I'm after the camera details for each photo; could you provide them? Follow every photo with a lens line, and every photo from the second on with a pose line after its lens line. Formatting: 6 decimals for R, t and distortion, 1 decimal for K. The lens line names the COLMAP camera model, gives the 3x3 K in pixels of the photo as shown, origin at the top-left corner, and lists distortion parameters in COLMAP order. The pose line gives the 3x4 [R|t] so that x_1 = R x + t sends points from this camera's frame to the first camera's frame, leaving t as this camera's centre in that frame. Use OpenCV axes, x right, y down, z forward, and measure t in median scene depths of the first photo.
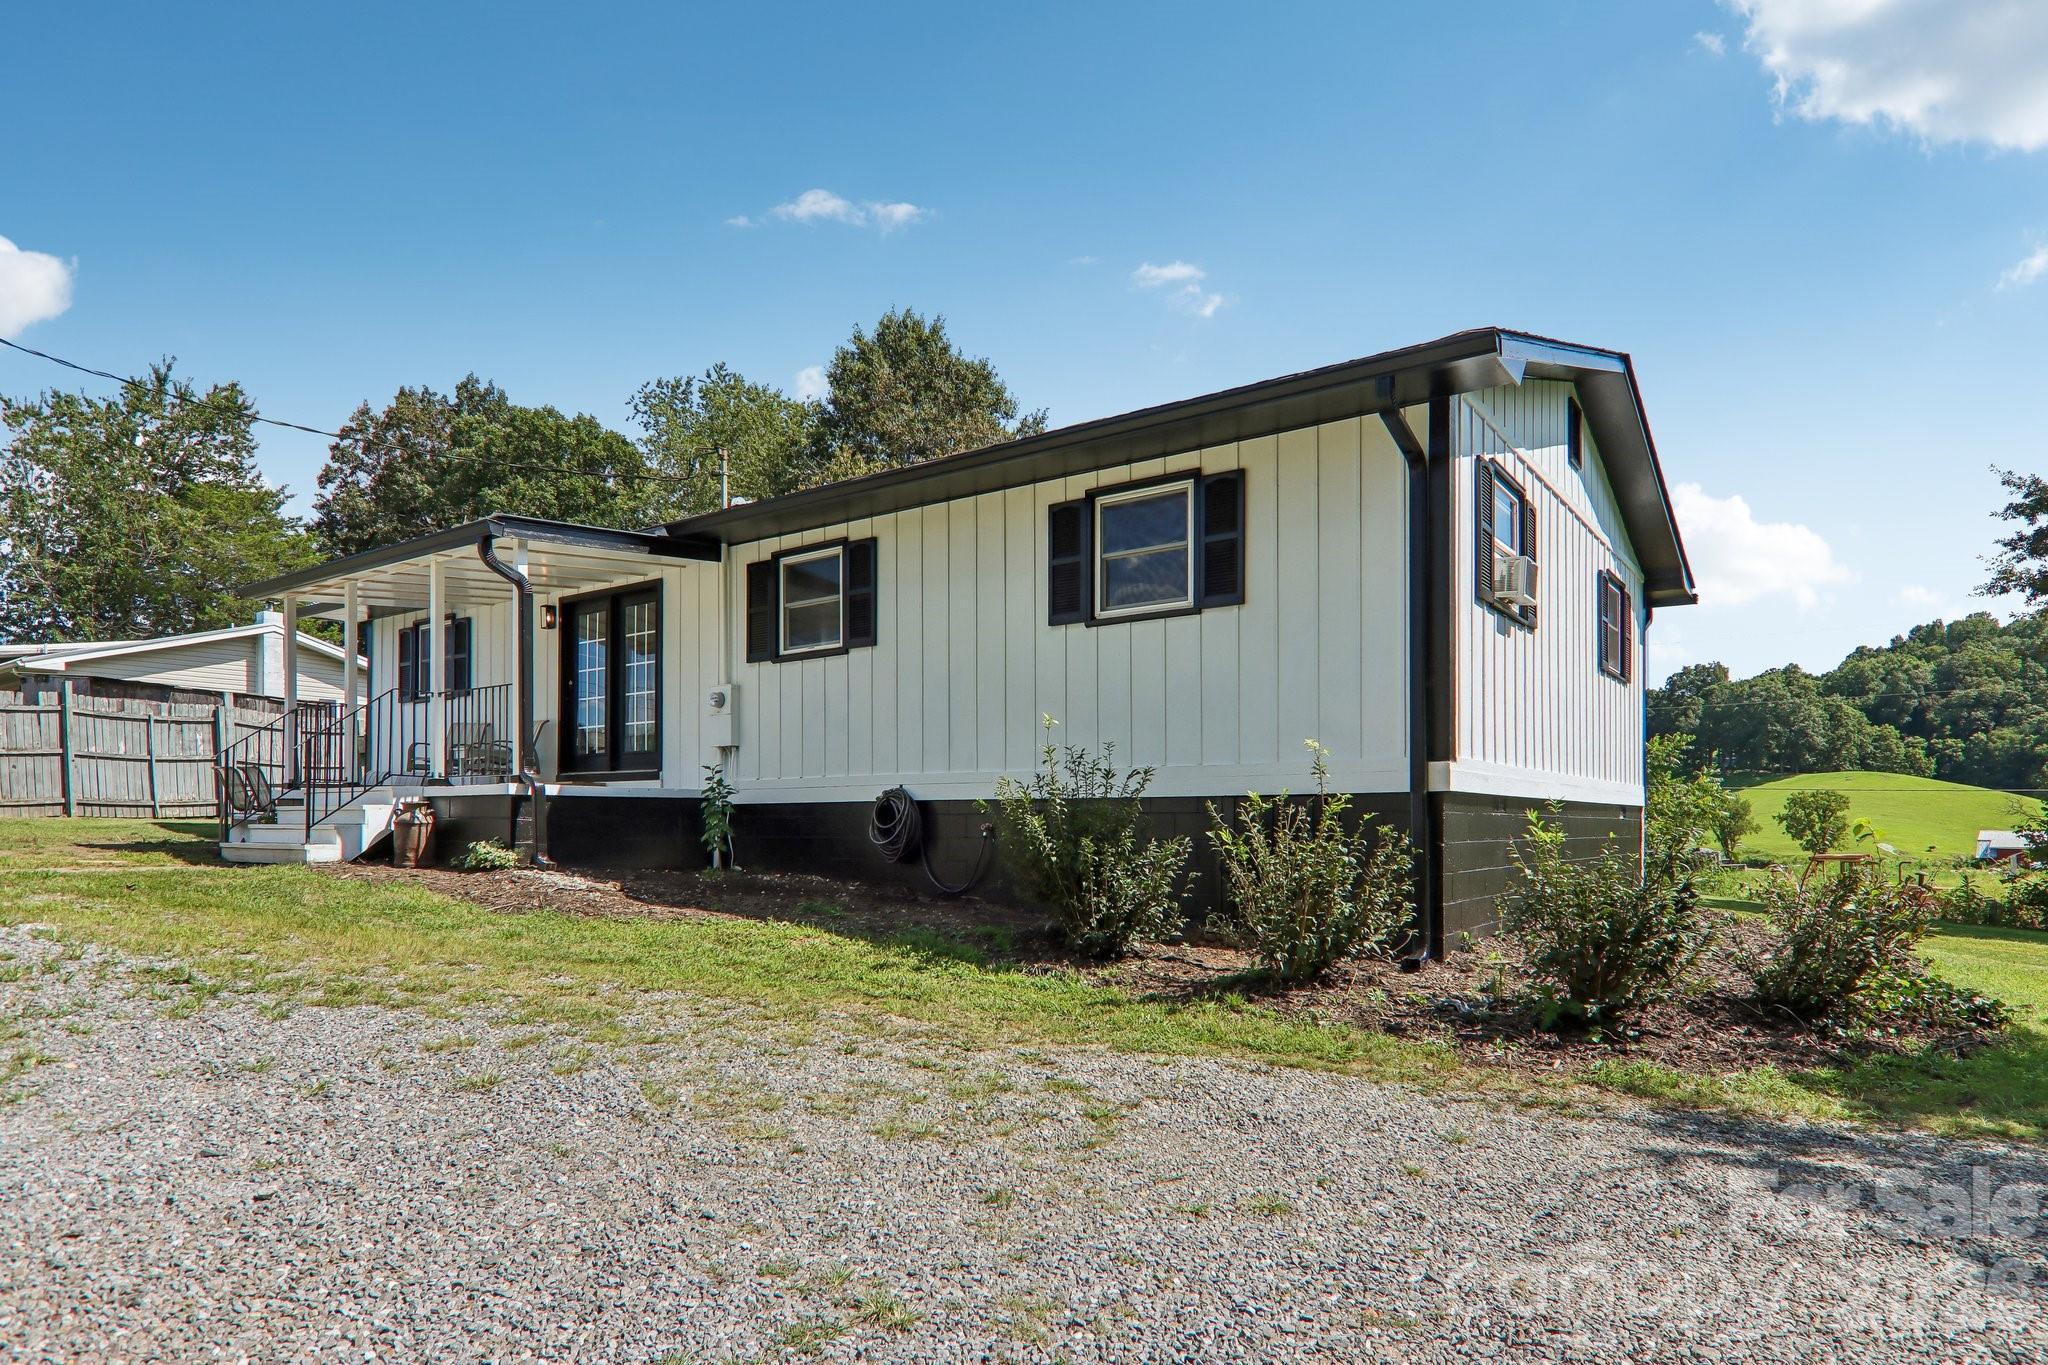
lens RADIAL K [[1143.5, 0, 1021.0], [0, 1143.5, 790.9], [0, 0, 1]] dist [-0.002526, -0.003726]
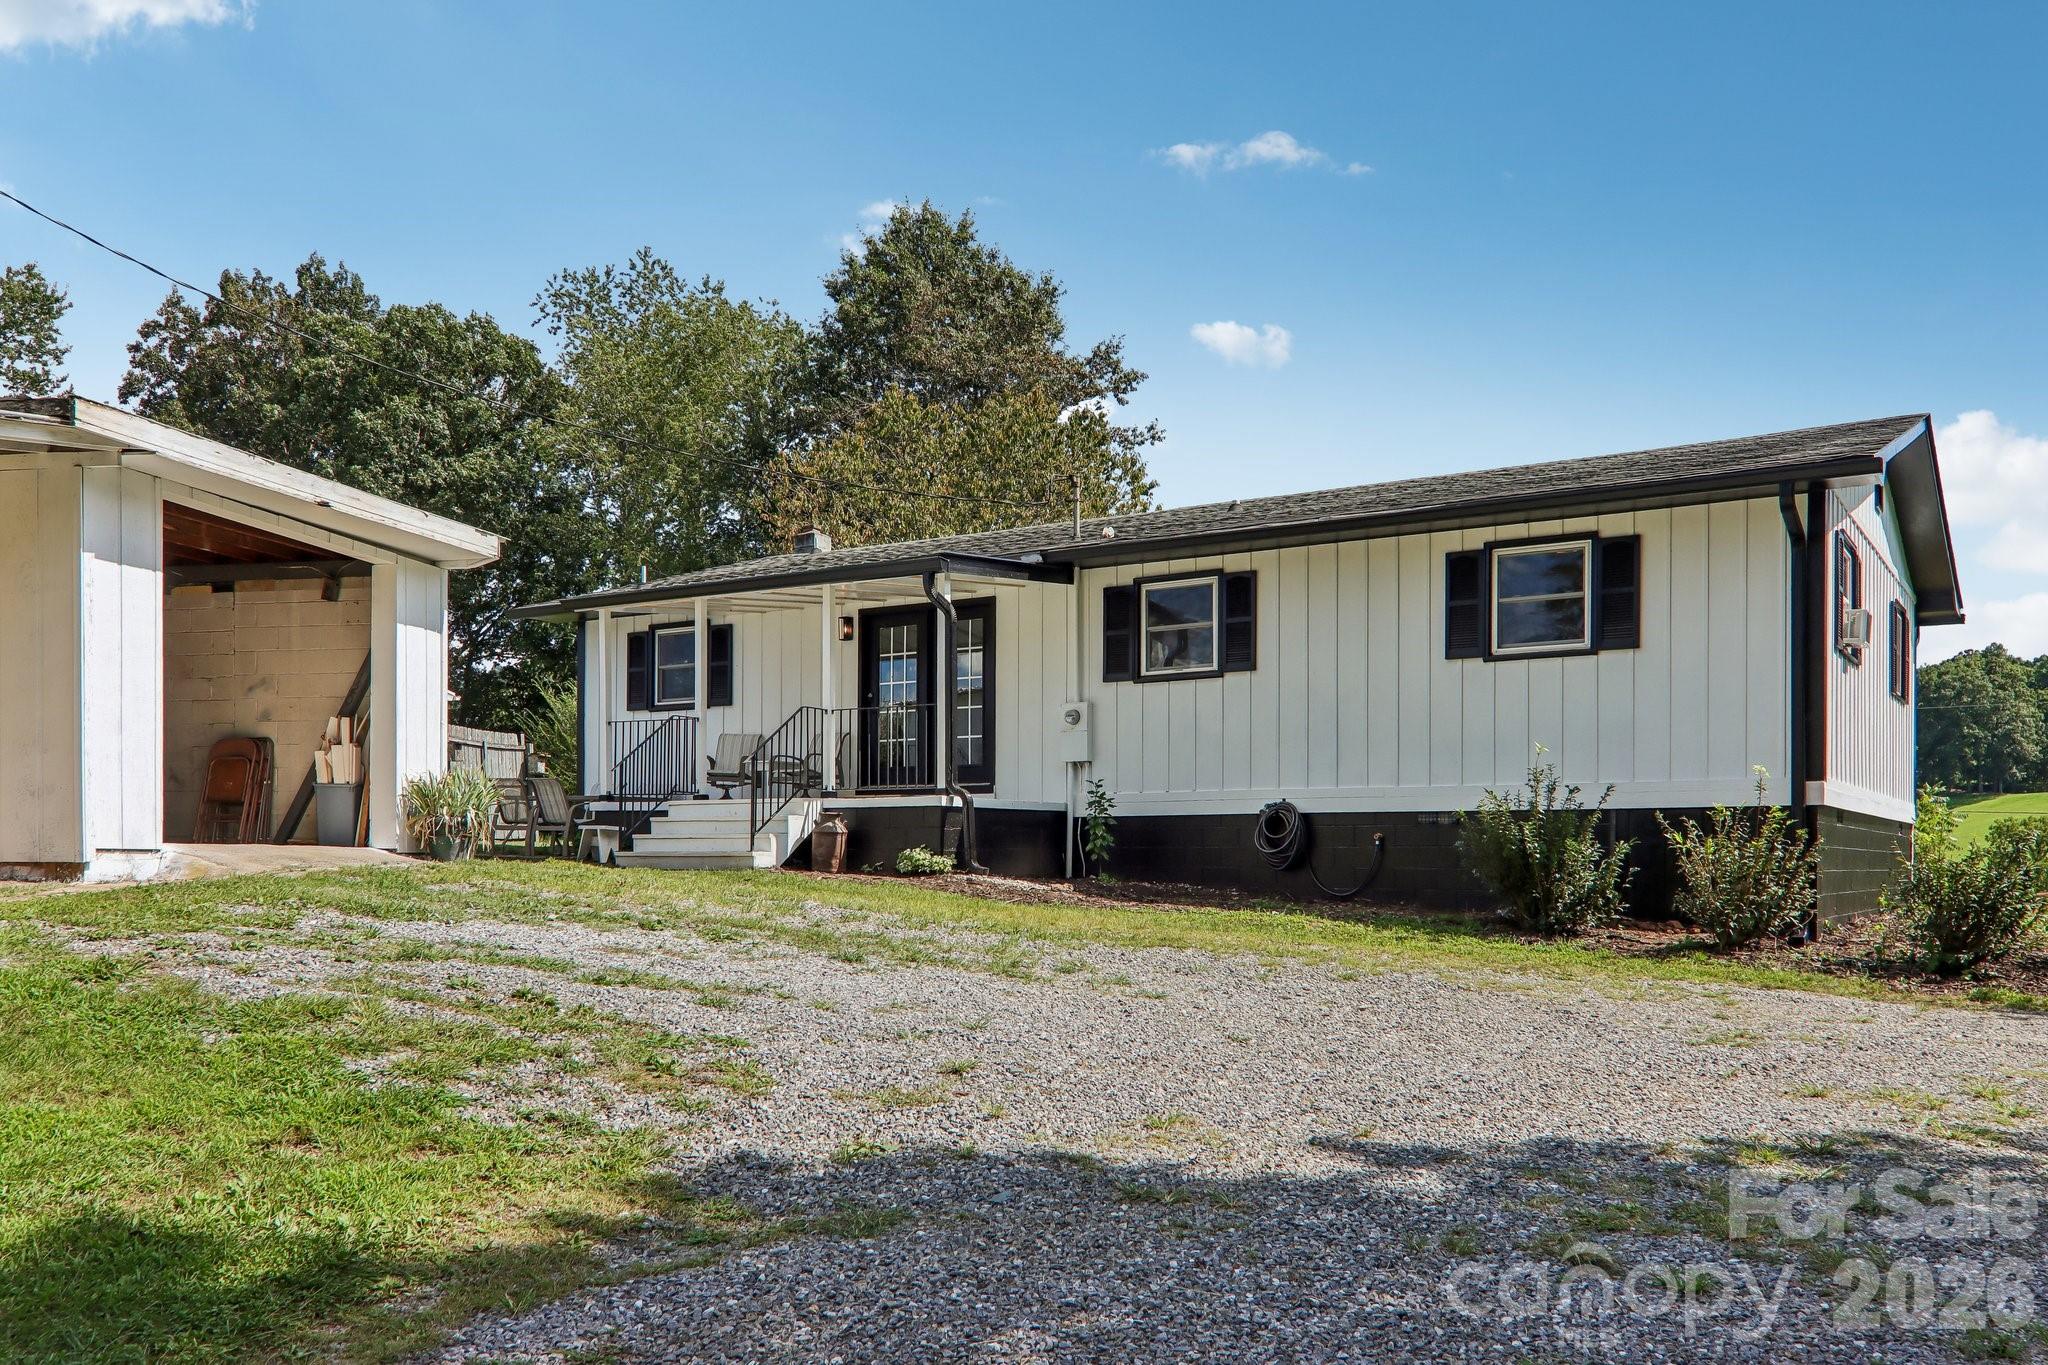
lens RADIAL K [[1617.5, 0, 1016.6], [0, 1617.5, 814.3], [0, 0, 1]] dist [0.005922, -0.004977]
pose [[0.998625, 0.004111, 0.052269, -0.393558], [-0.004163, 0.999991, 0.000887, 0.008406], [-0.052265, -0.001103, 0.998633, -0.476653]]
